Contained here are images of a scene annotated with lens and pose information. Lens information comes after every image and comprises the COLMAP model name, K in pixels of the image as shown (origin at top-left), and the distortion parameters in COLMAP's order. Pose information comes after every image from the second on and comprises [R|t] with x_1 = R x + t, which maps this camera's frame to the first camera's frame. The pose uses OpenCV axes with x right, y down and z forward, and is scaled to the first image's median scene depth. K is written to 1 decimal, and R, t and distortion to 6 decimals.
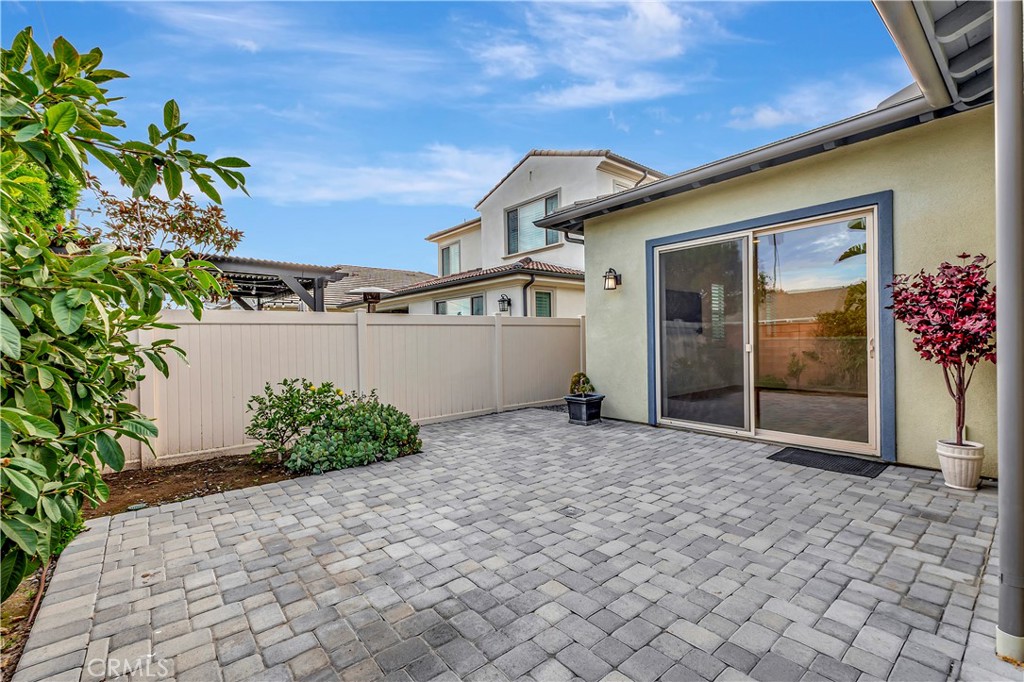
lens RADIAL K [[444.9, 0, 512.0], [0, 444.9, 341.0], [0, 0, 1]] dist [0.003156, 0.000061]
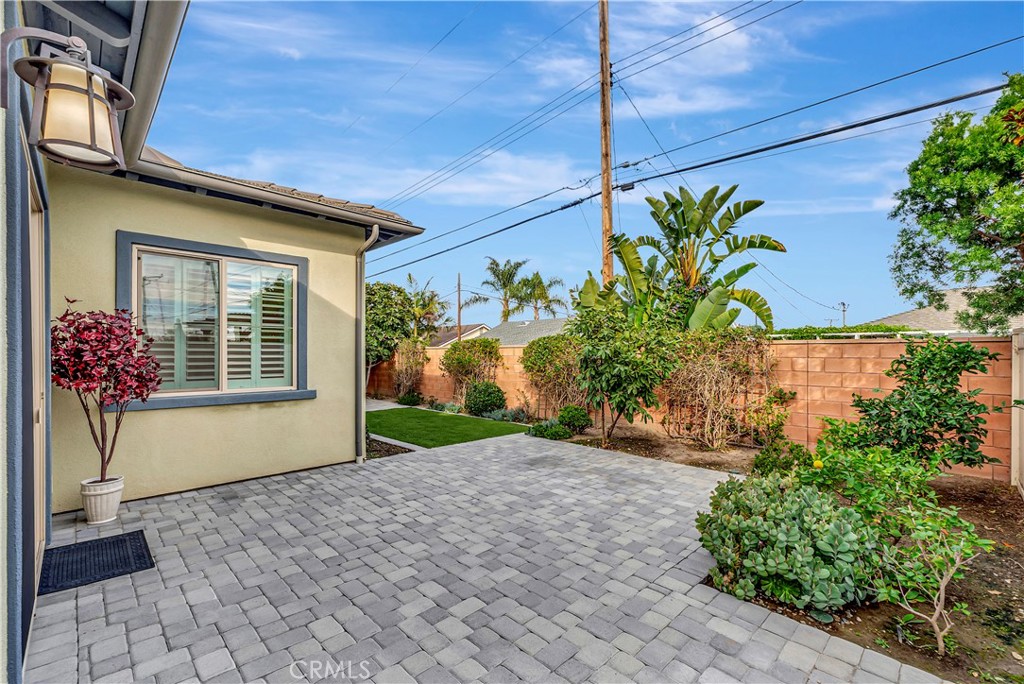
lens RADIAL K [[441.9, 0, 516.5], [0, 441.9, 360.9], [0, 0, 1]] dist [0.012283, 0.000008]
pose [[-0.995670, 0.019196, -0.090949, 0.114289], [0.016888, 0.999517, 0.026078, -0.068024], [0.091406, 0.024429, -0.995514, 2.224614]]
